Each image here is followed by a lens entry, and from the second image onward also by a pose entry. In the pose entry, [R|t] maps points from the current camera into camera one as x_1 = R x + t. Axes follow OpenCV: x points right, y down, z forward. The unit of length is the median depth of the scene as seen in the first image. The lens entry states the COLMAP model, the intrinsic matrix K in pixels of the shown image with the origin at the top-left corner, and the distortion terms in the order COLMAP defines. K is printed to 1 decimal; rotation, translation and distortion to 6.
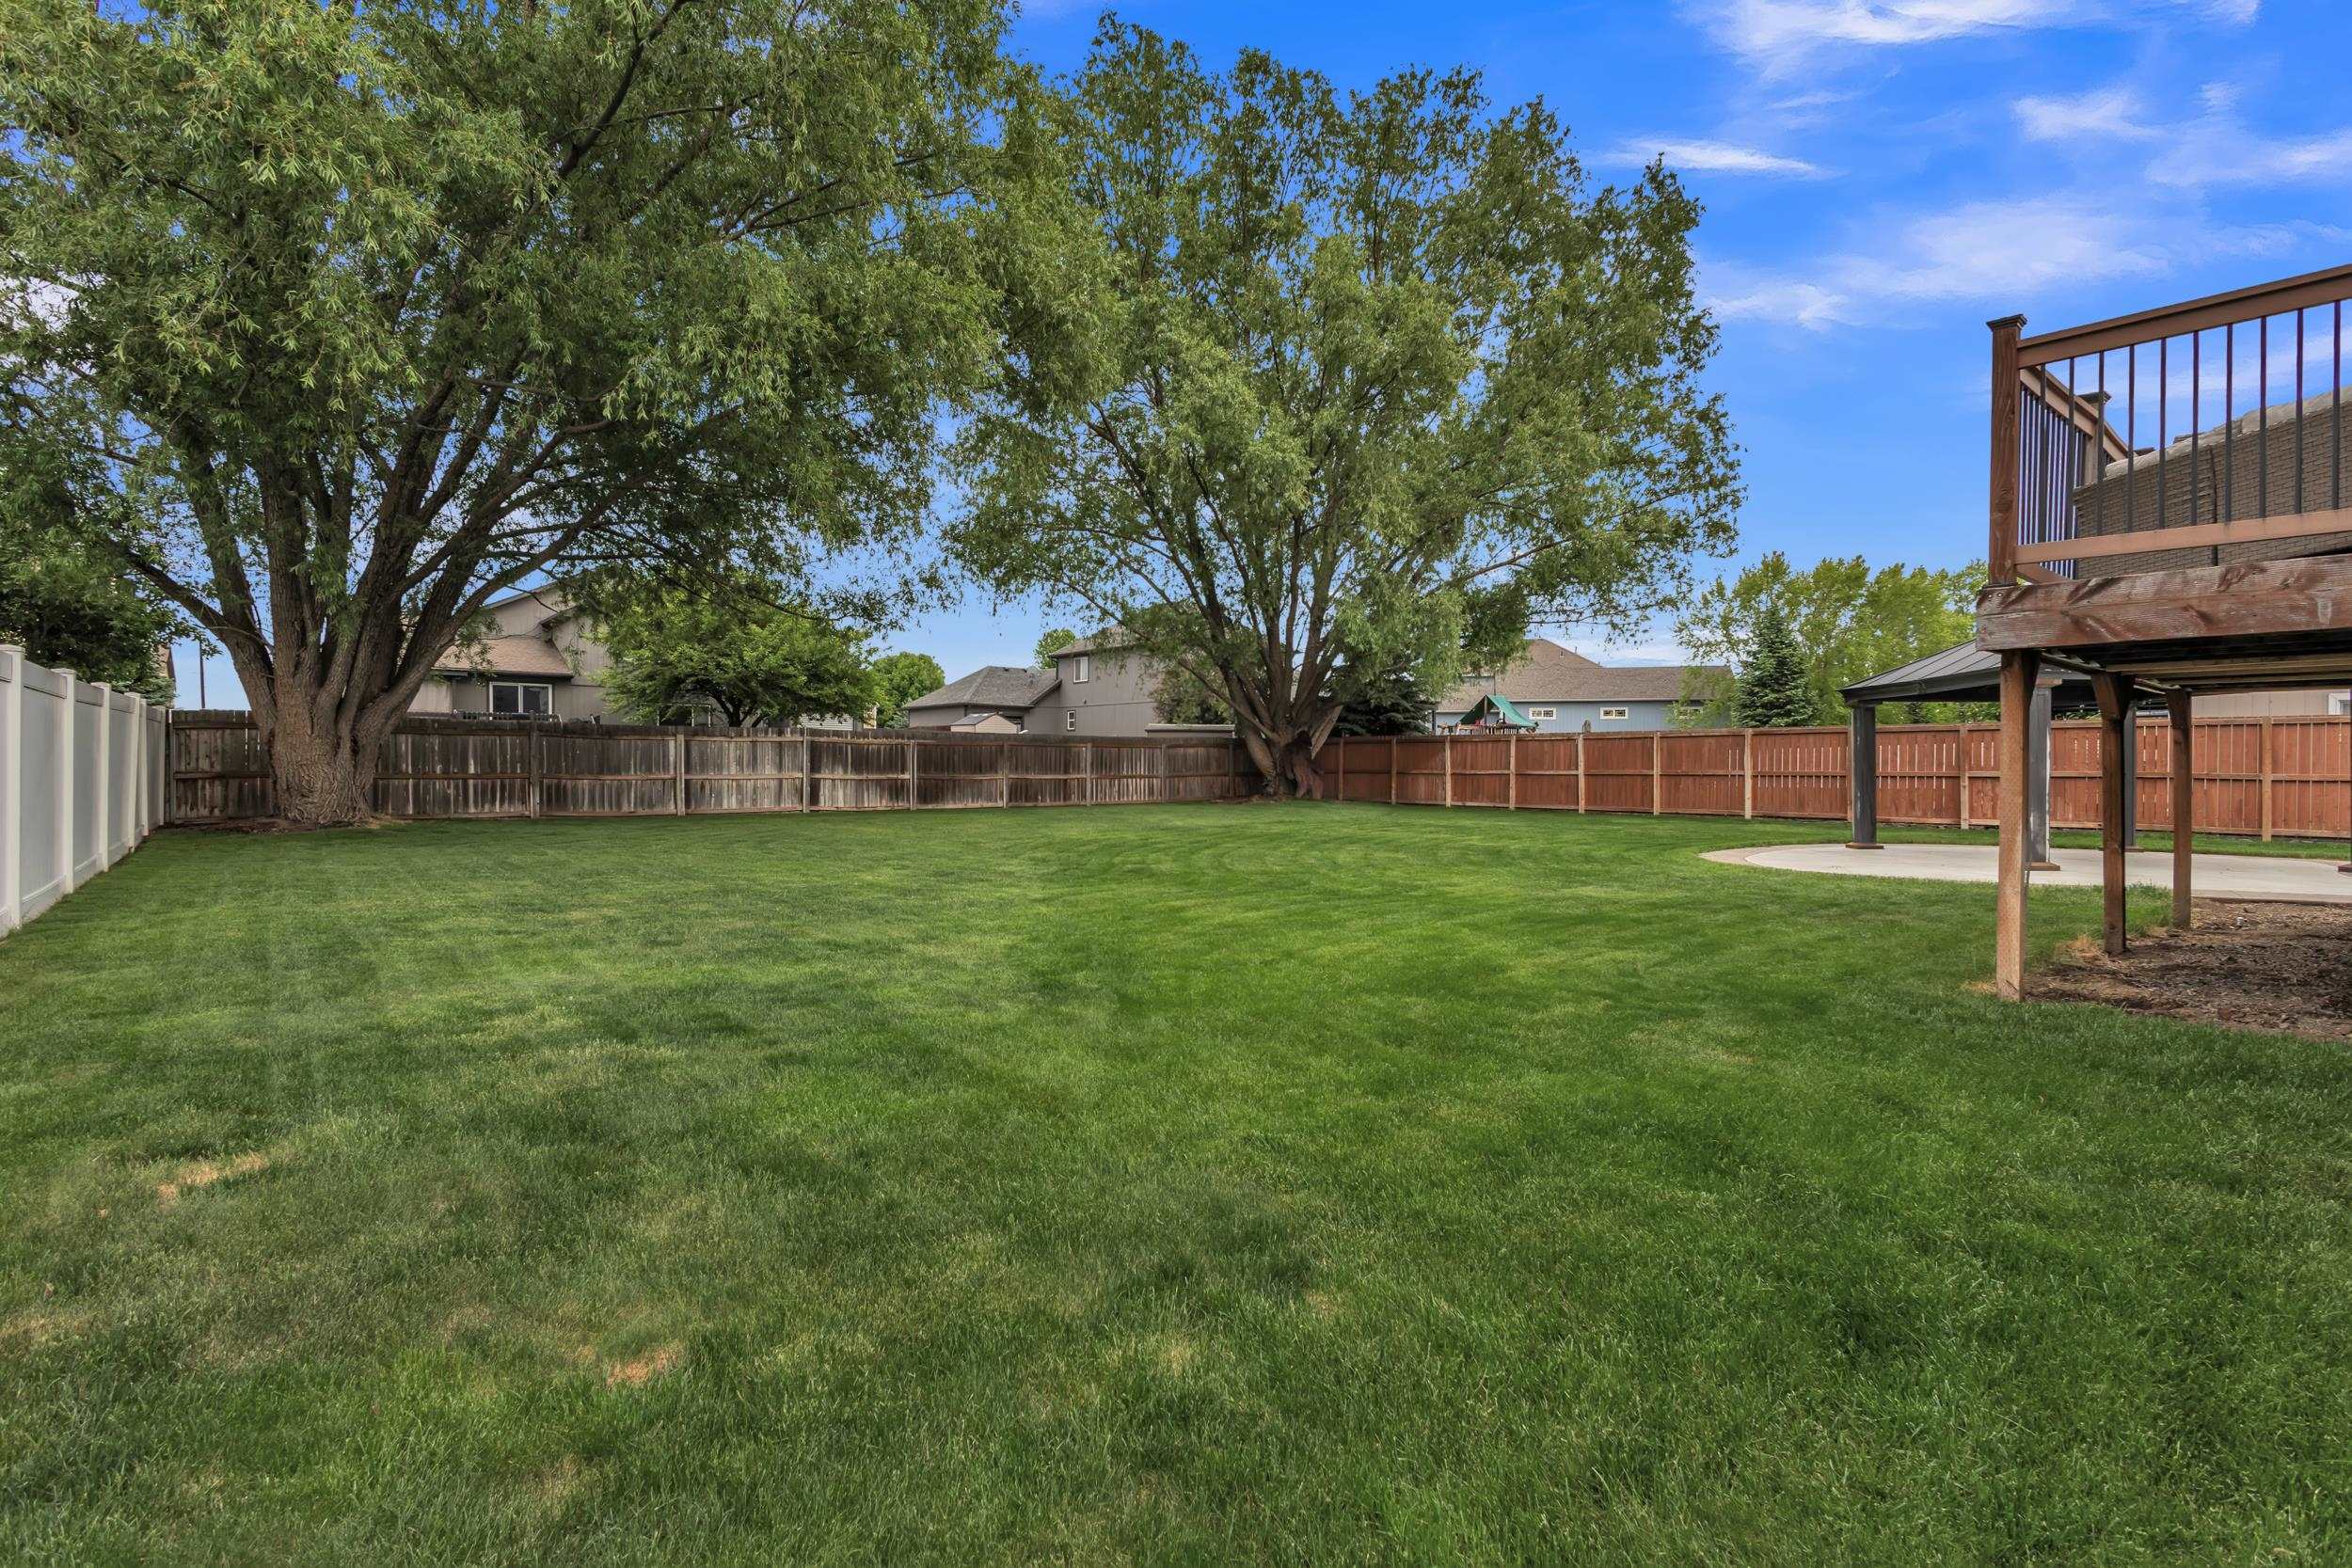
lens RADIAL K [[1078.4, 0, 1175.9], [0, 1078.4, 788.7], [0, 0, 1]] dist [0.003892, 0.000758]
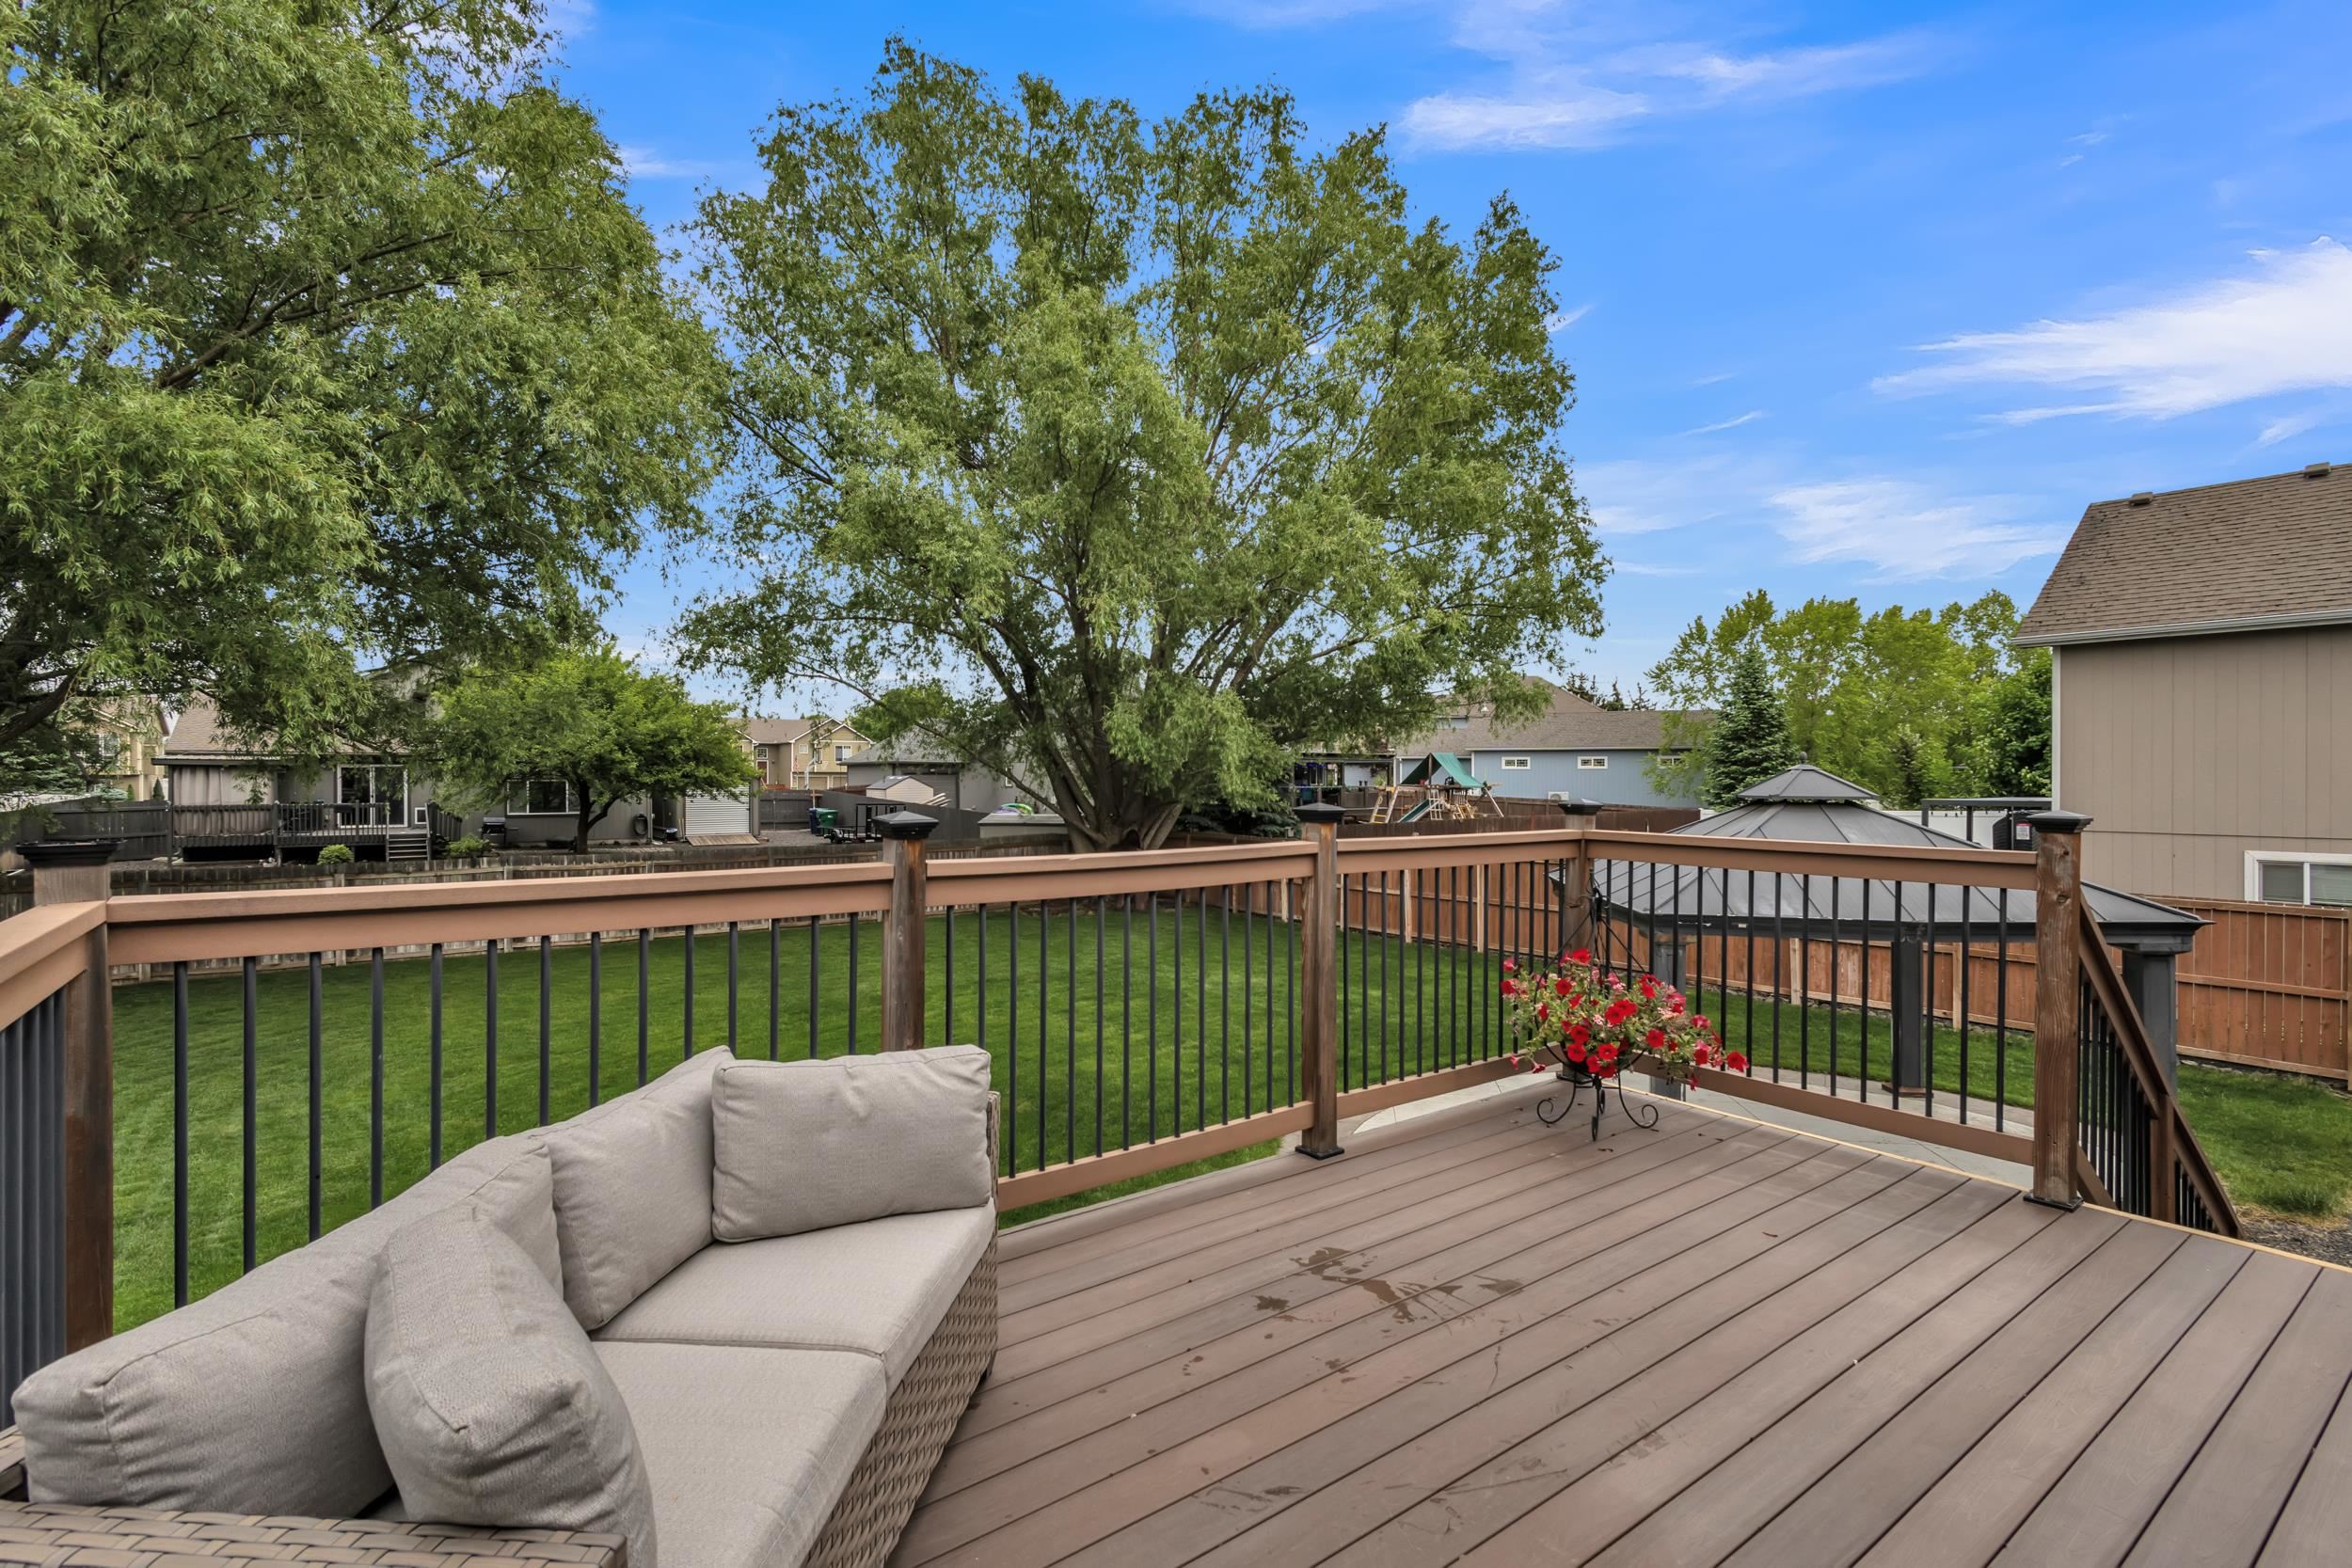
lens RADIAL K [[1078.4, 0, 1178.9], [0, 1078.4, 801.8], [0, 0, 1]] dist [0.003892, 0.000758]
pose [[0.998371, -0.005162, -0.056825, 0.120636], [0.005249, 0.999985, 0.001388, -0.045794], [0.056817, -0.001684, 0.998383, 0.061117]]
